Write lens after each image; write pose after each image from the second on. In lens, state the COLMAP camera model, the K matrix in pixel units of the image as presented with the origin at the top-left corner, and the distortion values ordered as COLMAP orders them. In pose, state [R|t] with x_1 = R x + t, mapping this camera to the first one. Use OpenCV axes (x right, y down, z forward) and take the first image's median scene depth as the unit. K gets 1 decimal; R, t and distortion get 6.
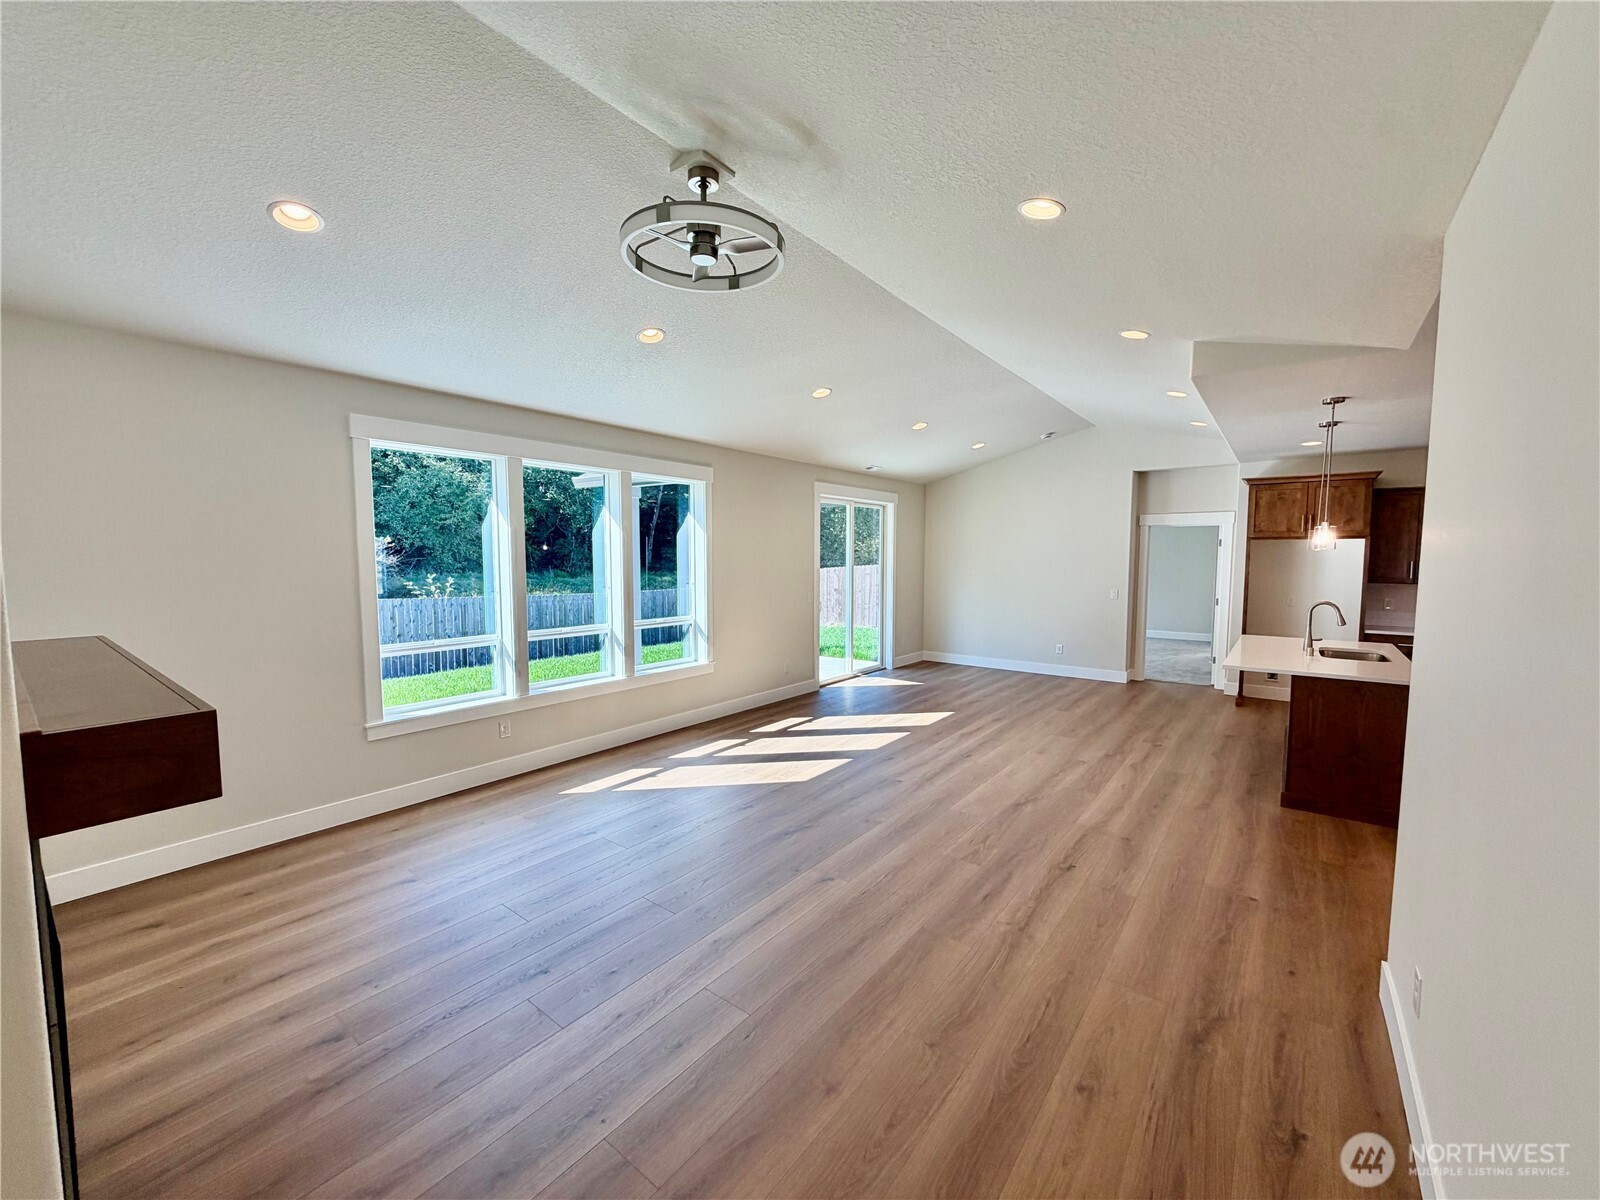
lens RADIAL K [[636.9, 0, 797.1], [0, 636.9, 602.9], [0, 0, 1]] dist [-0.000281, -0.000564]
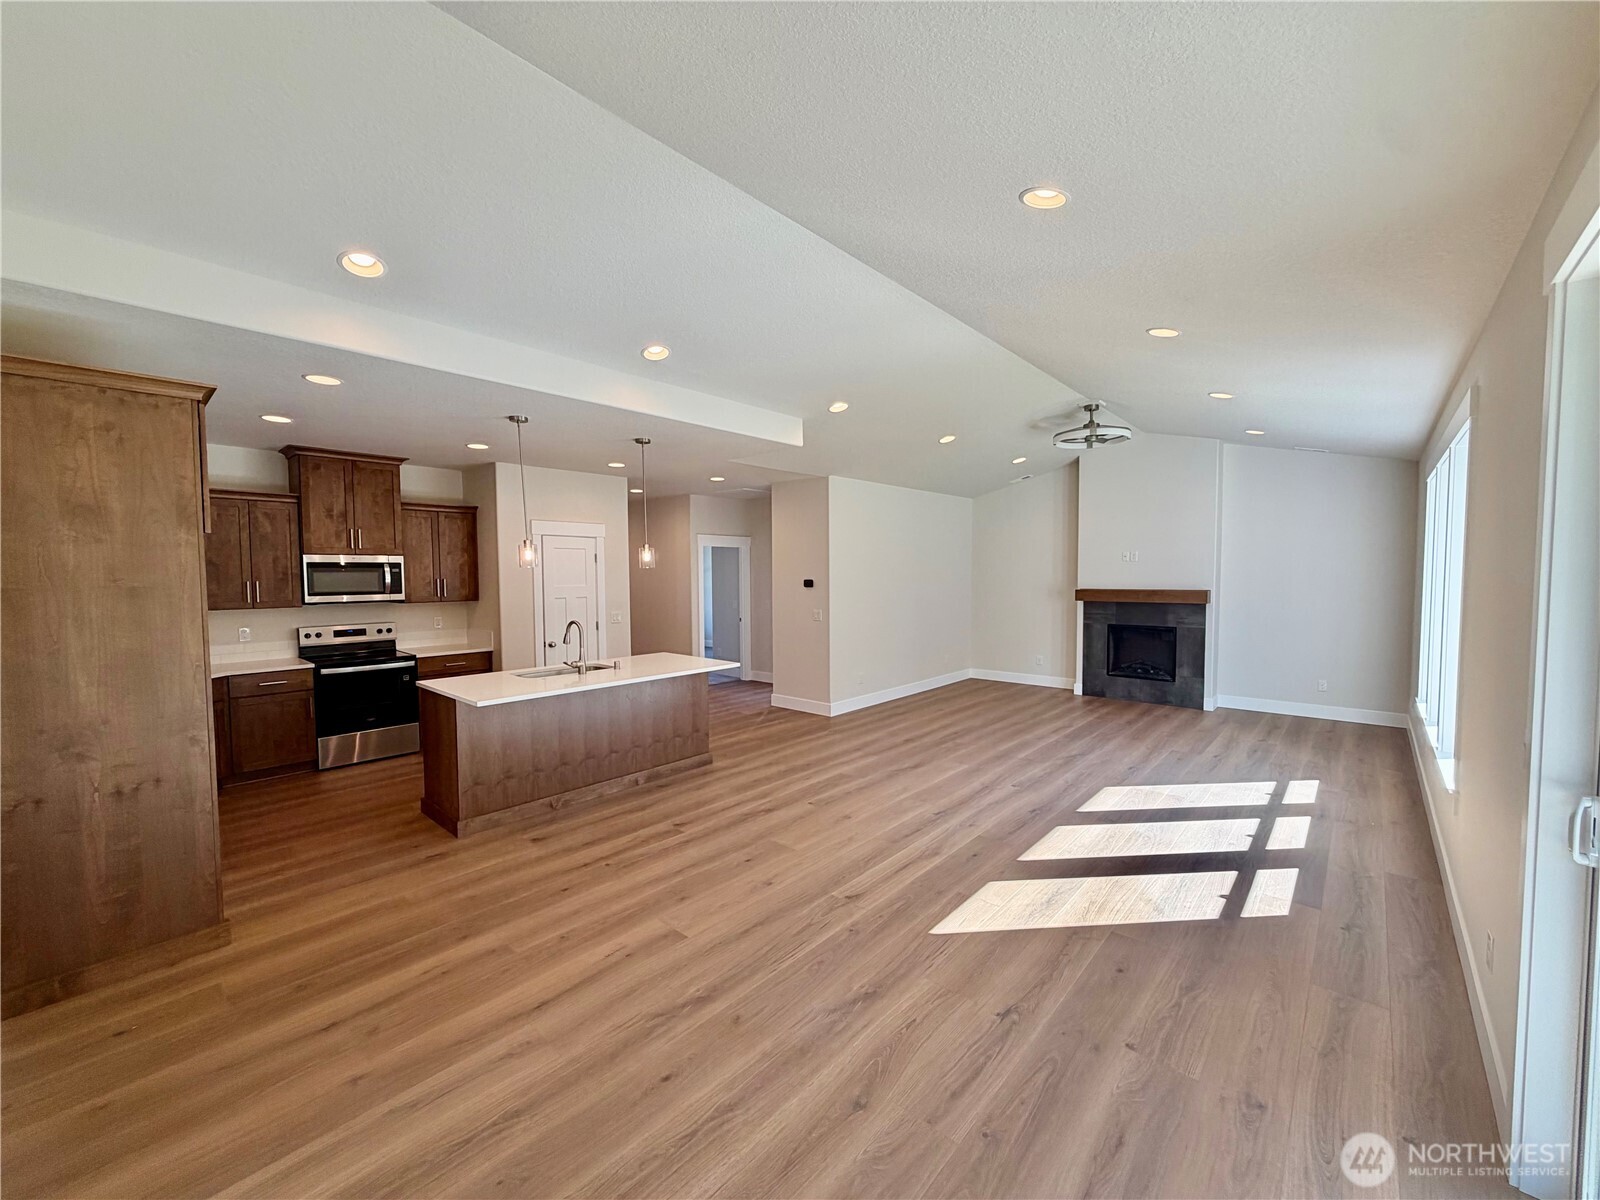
lens RADIAL K [[636.9, 0, 797.1], [0, 636.9, 602.9], [0, 0, 1]] dist [-0.000281, -0.000564]
pose [[-0.997513, -0.000525, 0.070483, 0.395865], [0.008296, 0.992148, 0.124794, -0.137207], [-0.069995, 0.125068, -0.989676, 1.802789]]
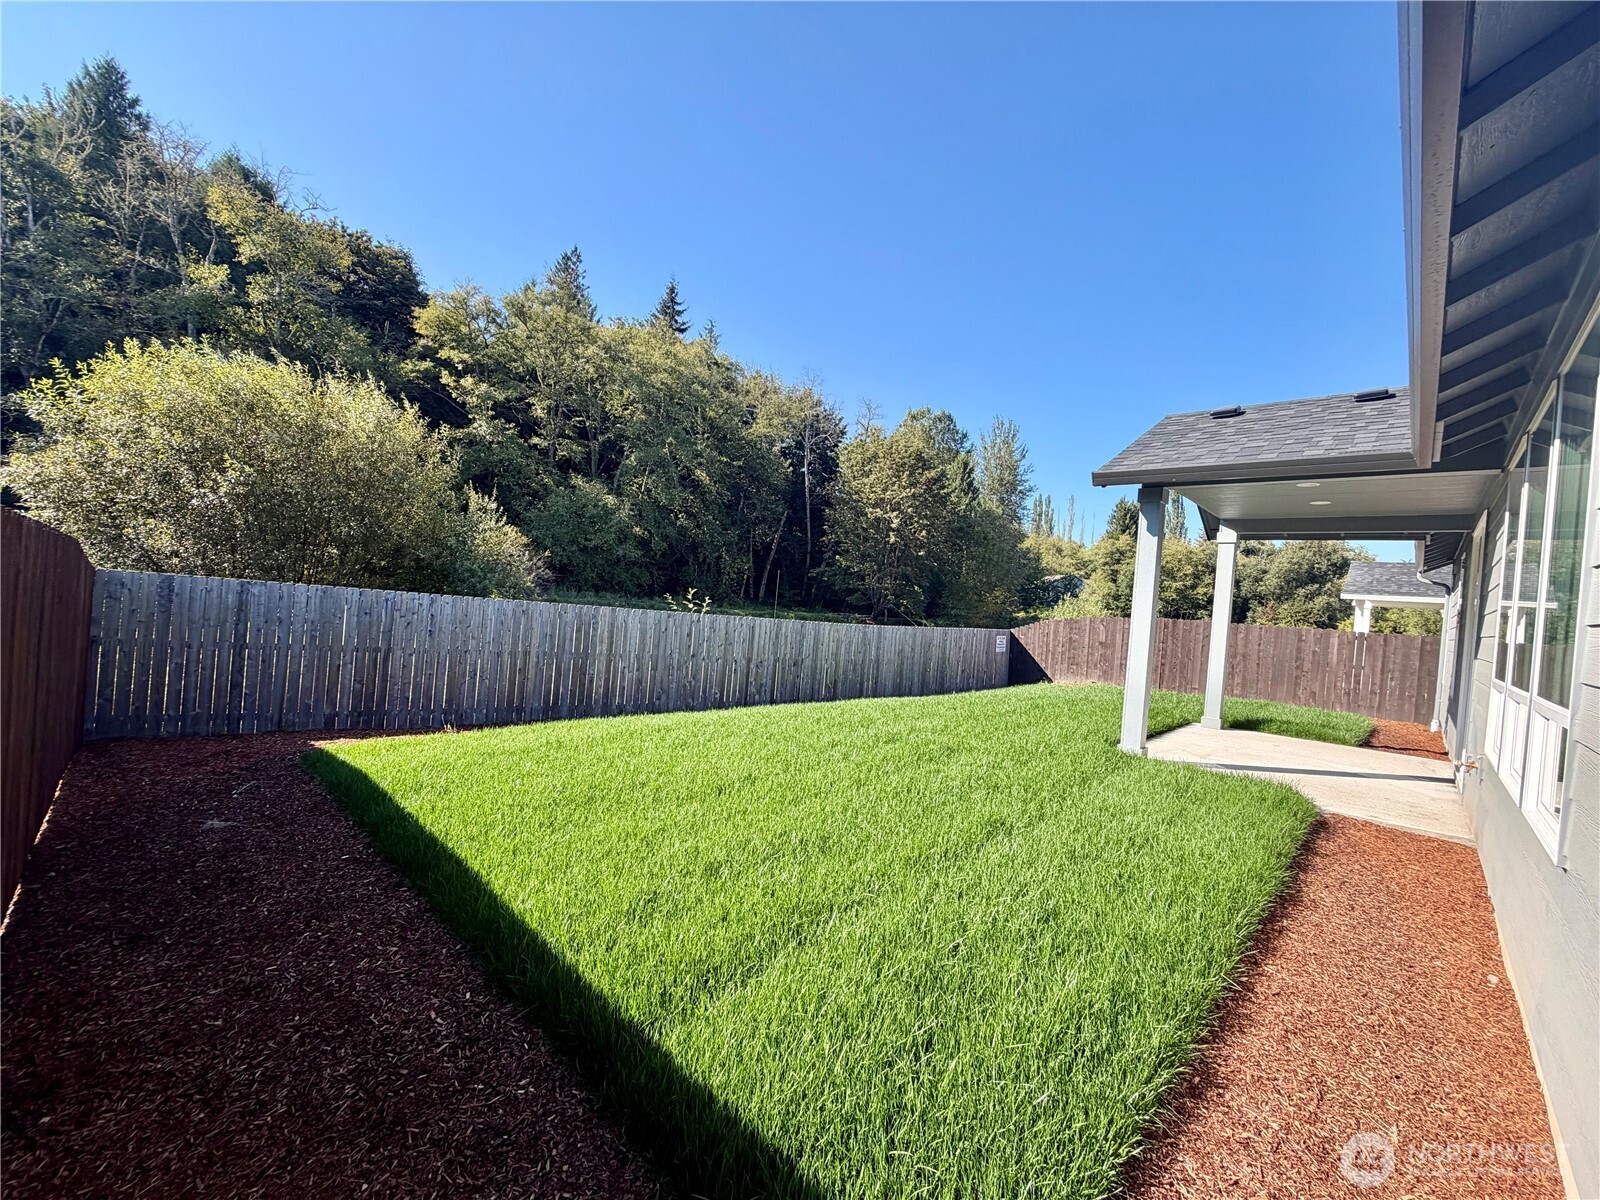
lens RADIAL K [[636.9, 0, 797.1], [0, 636.9, 602.9], [0, 0, 1]] dist [-0.000281, -0.000564]
pose [[0.990662, 0.078313, -0.111610, -0.968572], [-0.085702, 0.994326, -0.063014, 0.057046], [0.106042, 0.071991, 0.991752, 0.347170]]
